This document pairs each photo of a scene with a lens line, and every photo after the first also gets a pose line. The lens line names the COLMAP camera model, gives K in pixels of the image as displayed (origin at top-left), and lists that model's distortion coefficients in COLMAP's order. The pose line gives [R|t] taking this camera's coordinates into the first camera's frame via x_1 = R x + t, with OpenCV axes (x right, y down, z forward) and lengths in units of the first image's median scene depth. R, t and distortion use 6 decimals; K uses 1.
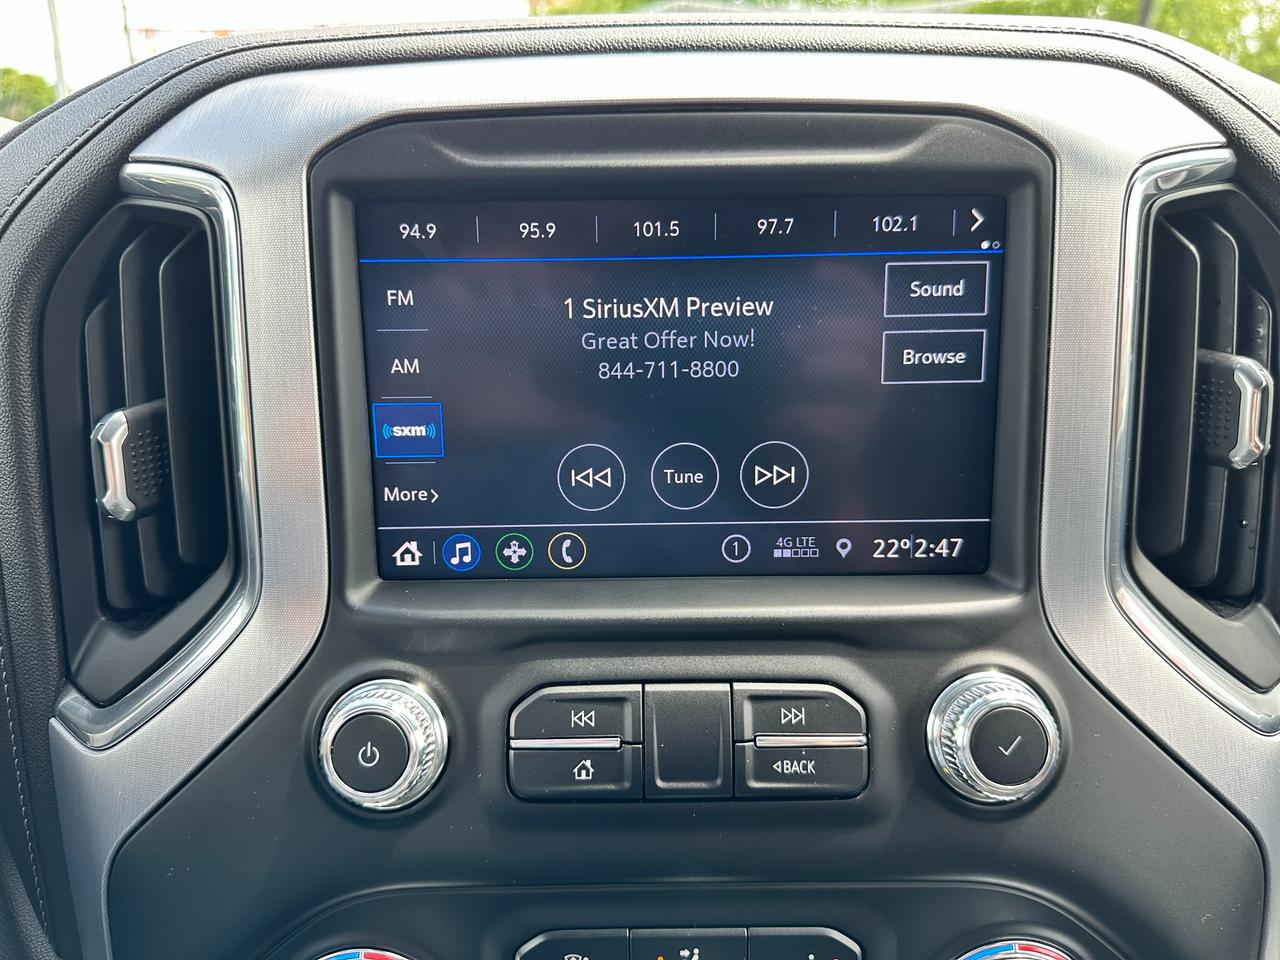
lens RADIAL K [[873.3, 0, 642.5], [0, 873.3, 477.2], [0, 0, 1]] dist [-0.002419, -0.023088]
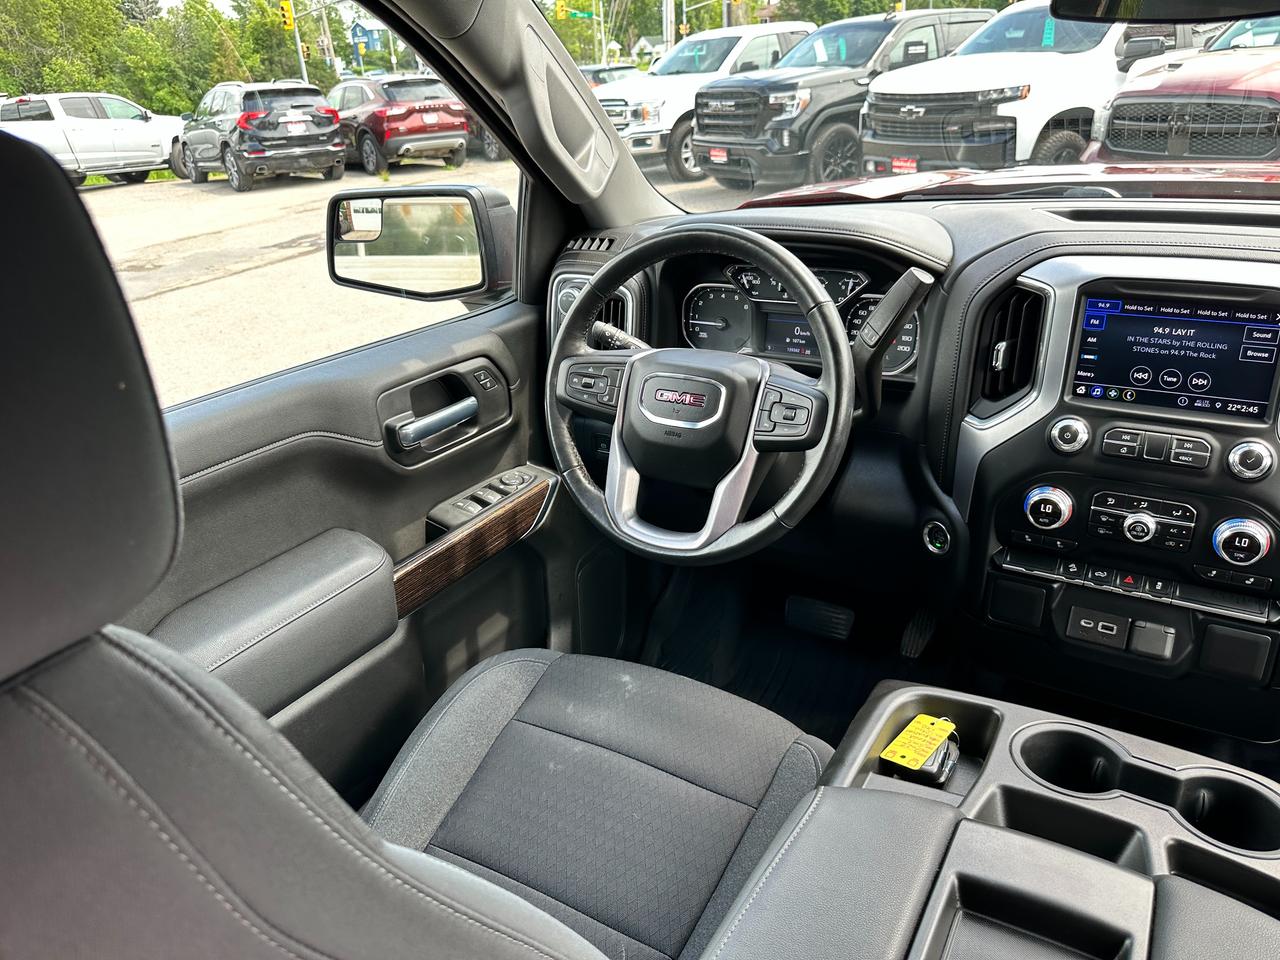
lens RADIAL K [[899.3, 0, 626.9], [0, 899.3, 482.0], [0, 0, 1]] dist [0.062228, -0.104248]
pose [[0.846921, 0.185982, -0.498132, 0.096573], [-0.111460, 0.978116, 0.175684, 0.009044], [0.519905, -0.093269, 0.849117, -3.527887]]
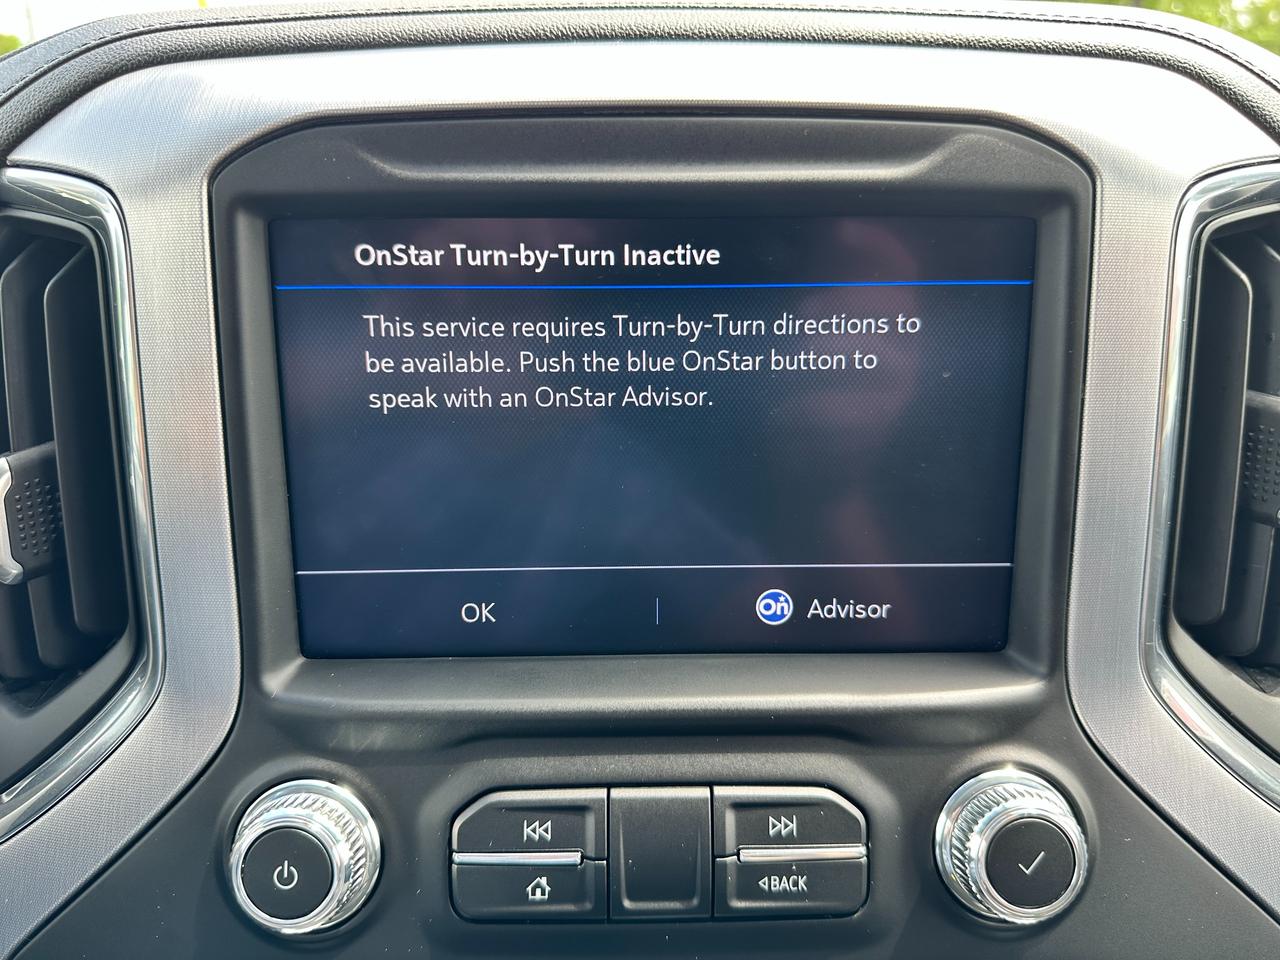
lens RADIAL K [[888.2, 0, 644.2], [0, 888.2, 474.0], [0, 0, 1]] dist [-0.029479, 0.003437]
pose [[0.999831, 0.003728, 0.017982, 0.018935], [-0.004174, 0.999682, 0.024863, -0.091869], [-0.017884, -0.024933, 0.999529, 0.137014]]
